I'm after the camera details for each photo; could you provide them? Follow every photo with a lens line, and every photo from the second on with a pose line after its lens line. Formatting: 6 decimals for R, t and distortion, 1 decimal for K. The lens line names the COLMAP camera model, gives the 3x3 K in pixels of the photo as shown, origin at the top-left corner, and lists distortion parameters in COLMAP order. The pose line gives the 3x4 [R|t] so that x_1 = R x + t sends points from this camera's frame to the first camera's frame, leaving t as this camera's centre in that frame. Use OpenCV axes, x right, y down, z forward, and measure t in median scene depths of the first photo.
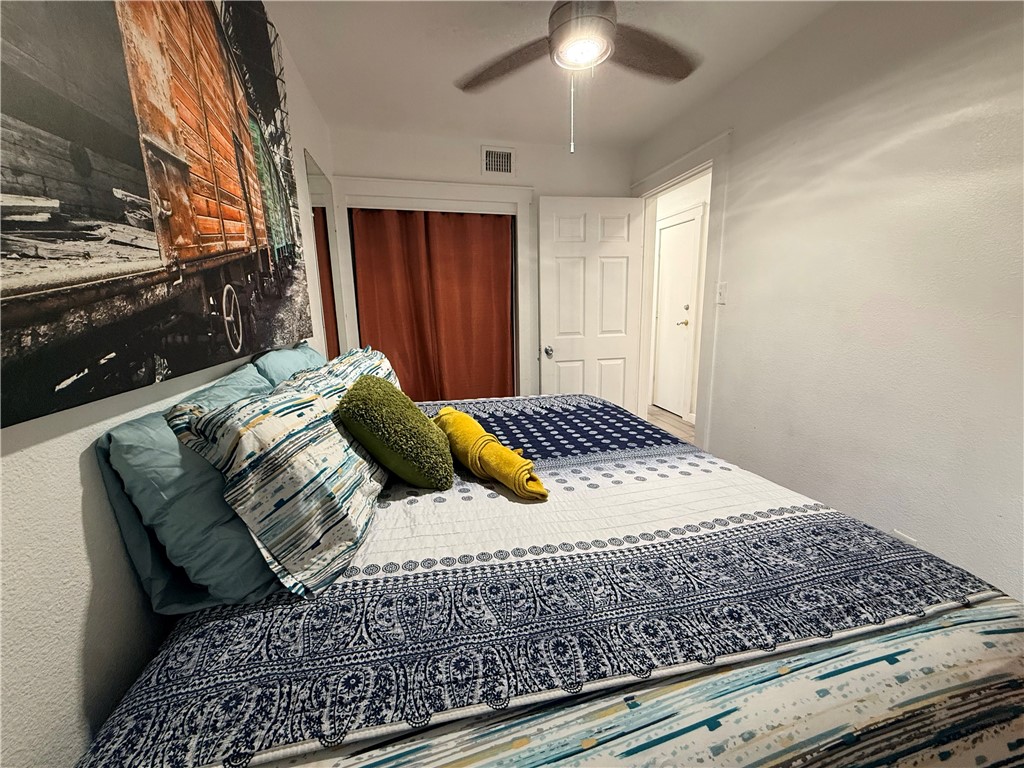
lens RADIAL K [[407.7, 0, 514.4], [0, 407.7, 384.3], [0, 0, 1]] dist [-0.001239, -0.000215]
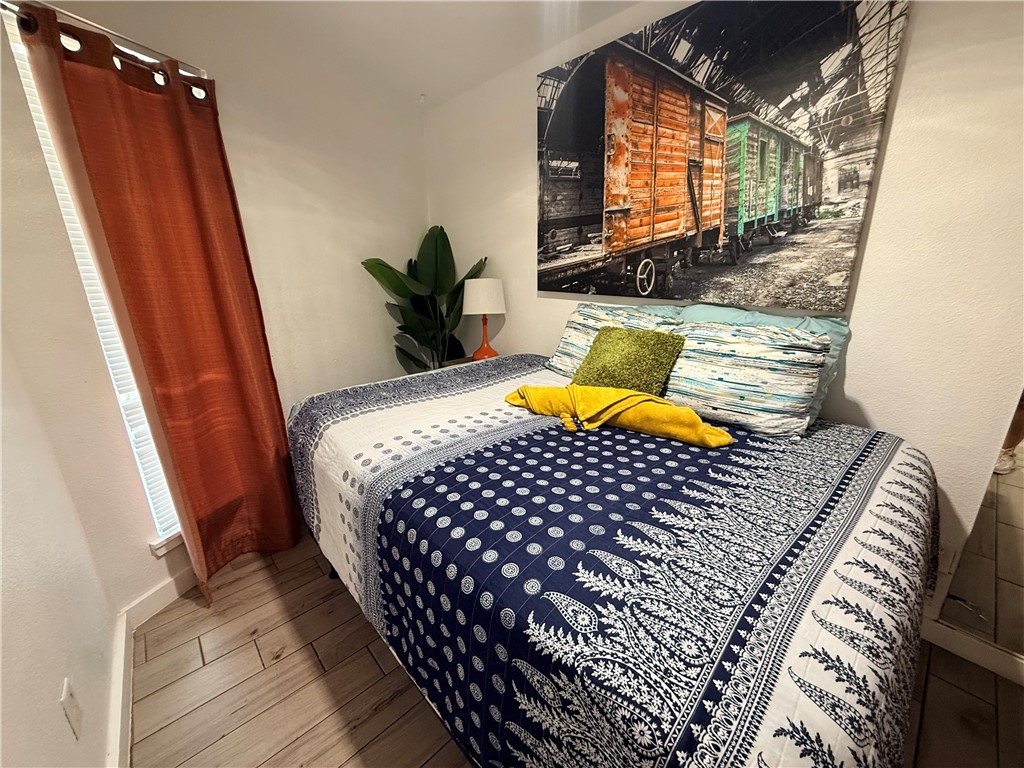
lens RADIAL K [[407.7, 0, 514.0], [0, 407.7, 382.8], [0, 0, 1]] dist [-0.001239, -0.000215]
pose [[-0.873289, 0.169303, -0.456841, 1.128949], [-0.067812, 0.886314, 0.458092, -0.757698], [0.482461, 0.431026, -0.762527, 3.233881]]
